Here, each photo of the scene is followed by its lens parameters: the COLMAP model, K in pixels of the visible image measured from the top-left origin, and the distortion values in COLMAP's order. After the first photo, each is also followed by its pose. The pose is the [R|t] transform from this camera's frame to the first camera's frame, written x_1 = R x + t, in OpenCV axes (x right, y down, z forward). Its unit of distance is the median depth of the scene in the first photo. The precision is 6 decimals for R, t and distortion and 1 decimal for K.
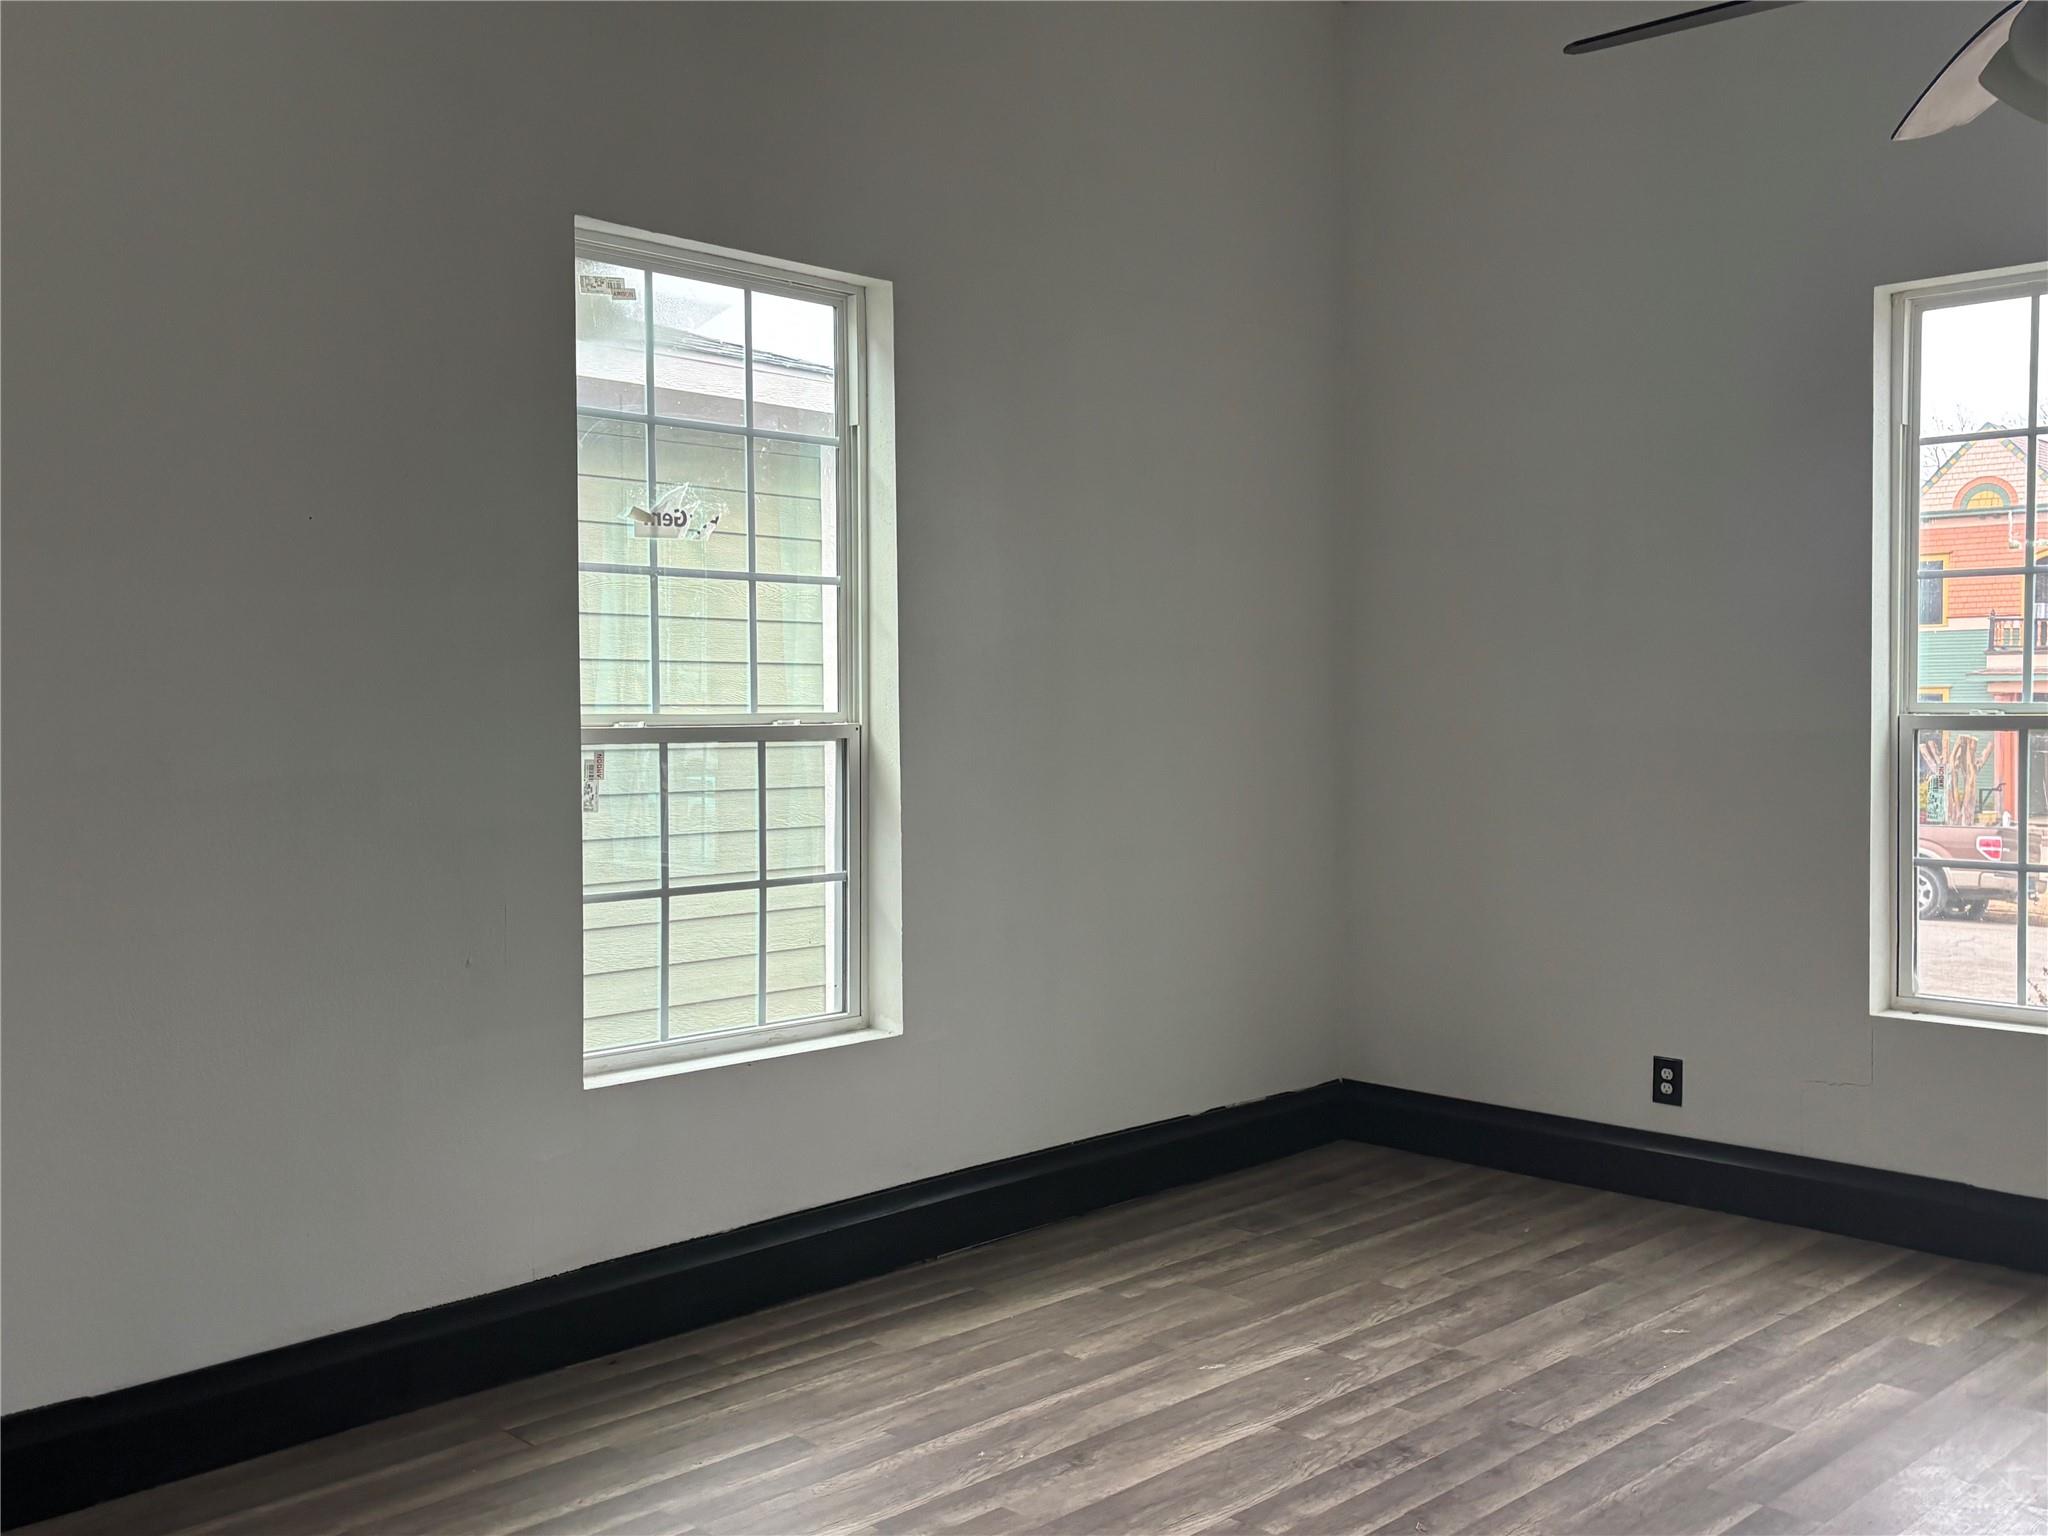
lens RADIAL K [[1952.3, 0, 1025.7], [0, 1952.3, 778.4], [0, 0, 1]] dist [0.047937, 0.000000]
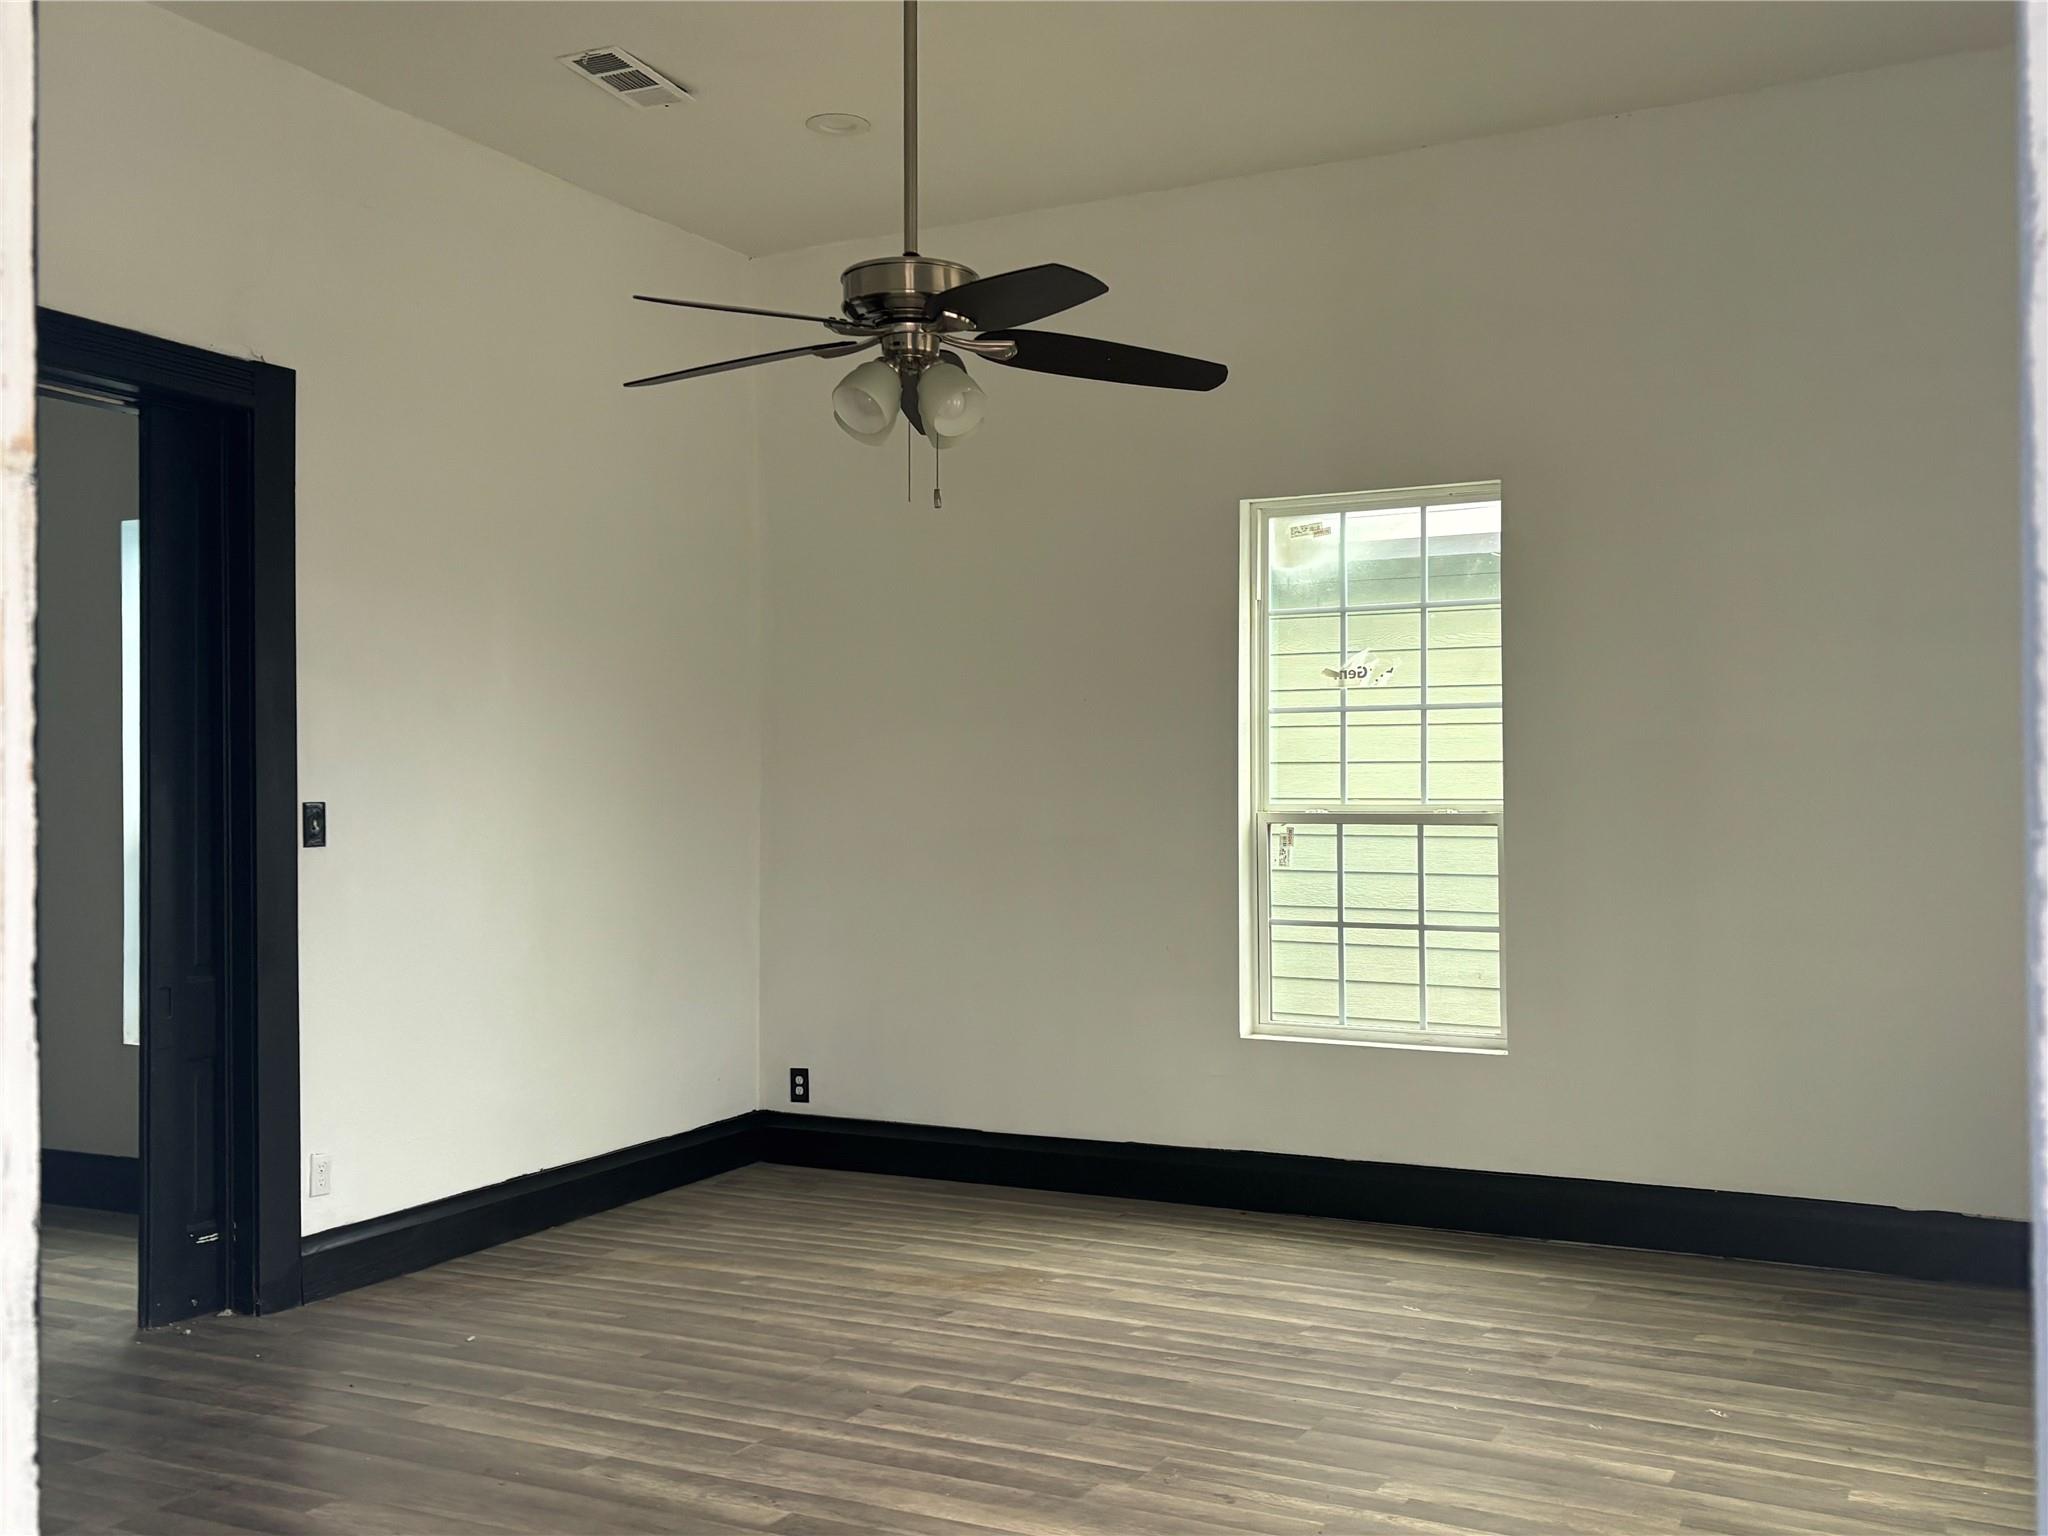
lens RADIAL K [[1952.3, 0, 1024.2], [0, 1952.3, 766.7], [0, 0, 1]] dist [0.047937, 0.000000]
pose [[0.291379, -0.012734, -0.956523, 1.262395], [-0.033661, 0.999156, -0.023556, -0.020116], [0.956015, 0.039061, 0.290705, 0.357189]]
